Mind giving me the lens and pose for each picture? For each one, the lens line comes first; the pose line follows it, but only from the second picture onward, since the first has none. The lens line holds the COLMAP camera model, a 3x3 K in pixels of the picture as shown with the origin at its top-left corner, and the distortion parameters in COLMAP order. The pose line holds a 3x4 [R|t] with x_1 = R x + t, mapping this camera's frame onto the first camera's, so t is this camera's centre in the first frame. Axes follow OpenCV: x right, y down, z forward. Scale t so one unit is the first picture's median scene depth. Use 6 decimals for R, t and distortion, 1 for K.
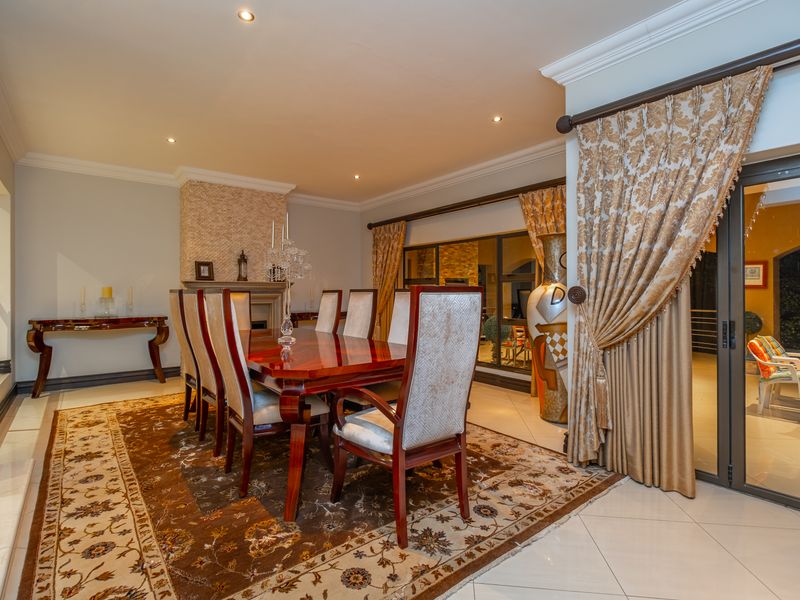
lens RADIAL K [[403.2, 0, 408.6], [0, 403.2, 294.7], [0, 0, 1]] dist [0.002486, -0.001493]
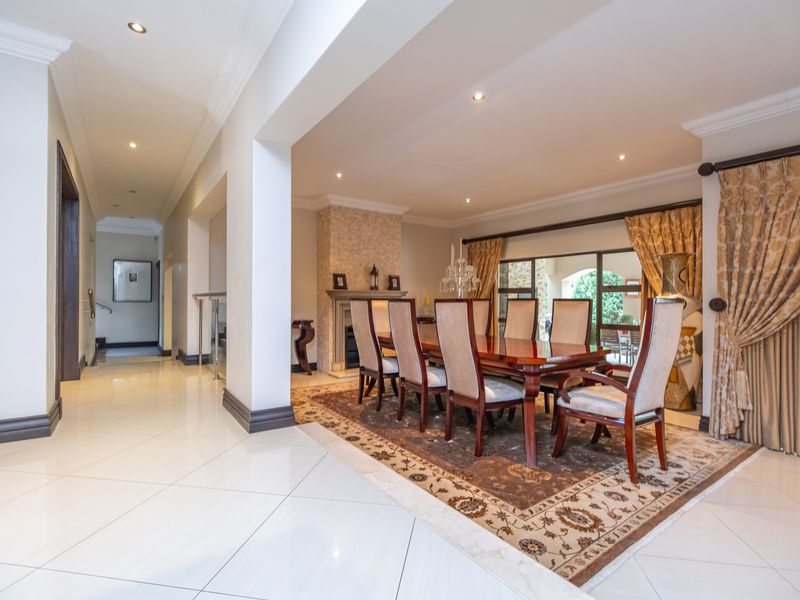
lens RADIAL K [[403.2, 0, 391.5], [0, 403.2, 301.9], [0, 0, 1]] dist [0.002486, -0.001493]
pose [[0.998696, 0.005282, -0.050781, -0.565527], [-0.005120, 0.999981, 0.003326, -0.007656], [0.050797, -0.003062, 0.998704, -0.332432]]
